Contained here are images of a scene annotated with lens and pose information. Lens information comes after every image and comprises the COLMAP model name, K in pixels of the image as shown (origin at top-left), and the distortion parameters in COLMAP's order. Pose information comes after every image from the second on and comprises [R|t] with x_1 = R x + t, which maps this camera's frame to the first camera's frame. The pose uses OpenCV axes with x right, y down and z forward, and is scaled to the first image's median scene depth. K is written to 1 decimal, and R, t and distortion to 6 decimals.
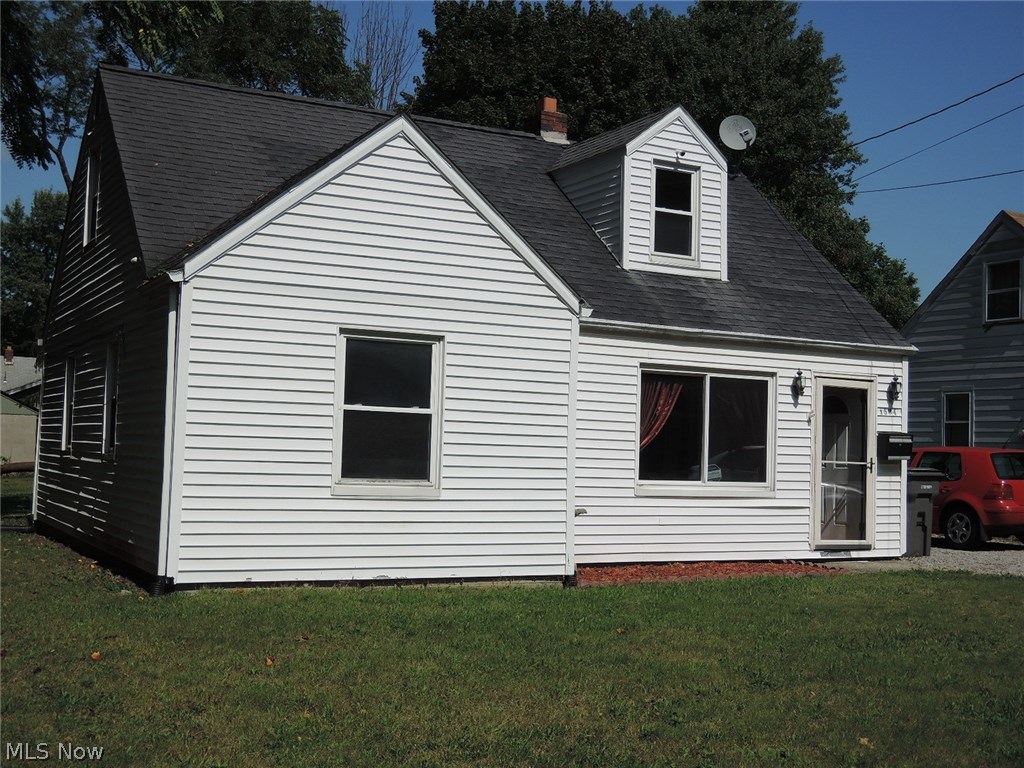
lens RADIAL K [[1273.3, 0, 512.2], [0, 1273.3, 387.0], [0, 0, 1]] dist [-0.051724, 0.000000]
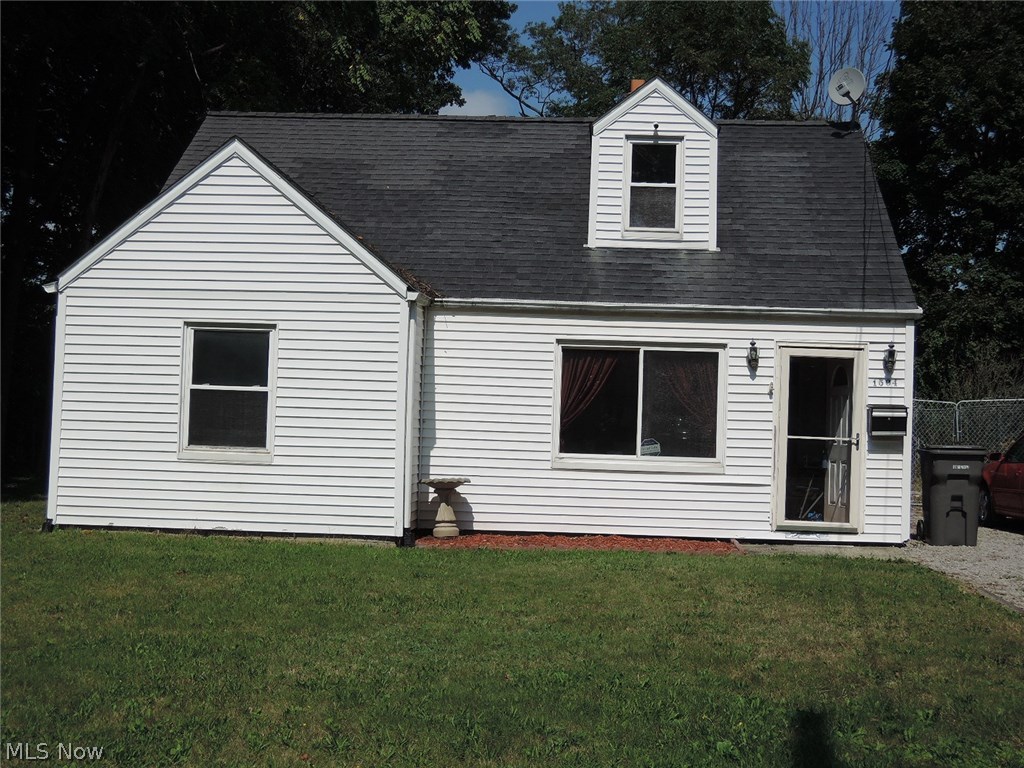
lens RADIAL K [[1273.3, 0, 513.9], [0, 1273.3, 382.5], [0, 0, 1]] dist [-0.051724, 0.000000]
pose [[0.853255, -0.017408, -0.521204, 0.582047], [0.022618, 0.999738, 0.003636, 0.010972], [0.521004, -0.014891, 0.853424, 0.097671]]
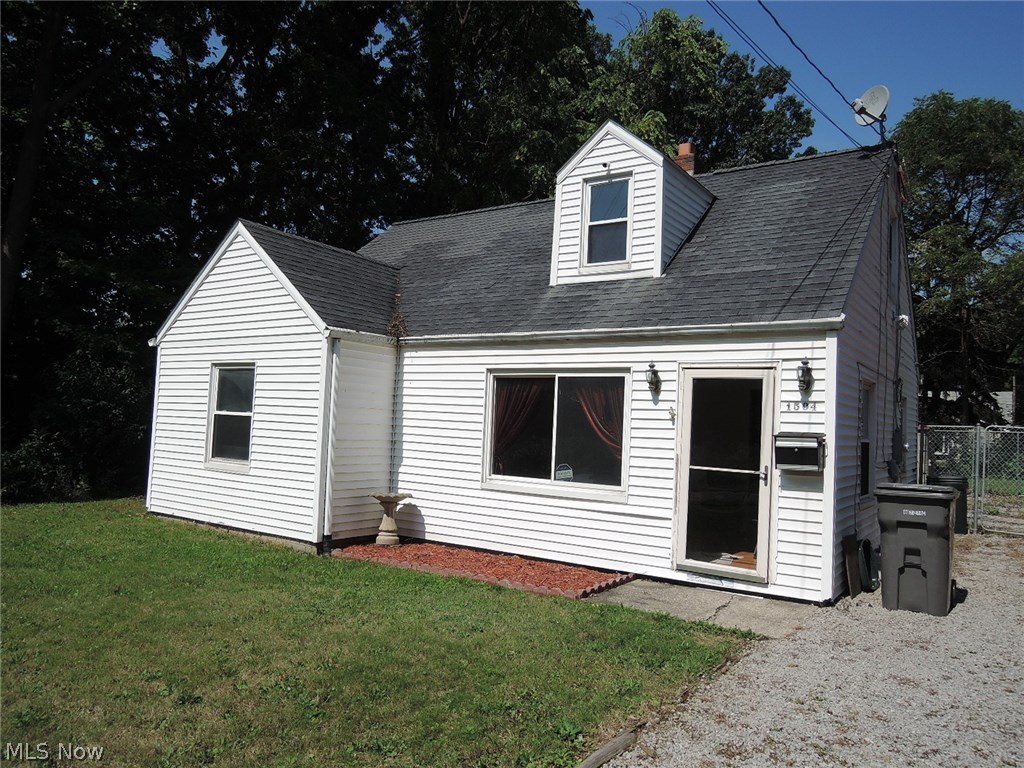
lens RADIAL K [[724.4, 0, 511.2], [0, 724.4, 382.2], [0, 0, 1]] dist [-0.019401, -0.008349]
pose [[0.470266, -0.061121, -0.880406, 0.642027], [0.019085, 0.998070, -0.059095, 0.029445], [0.882319, 0.010988, 0.470524, 0.689194]]
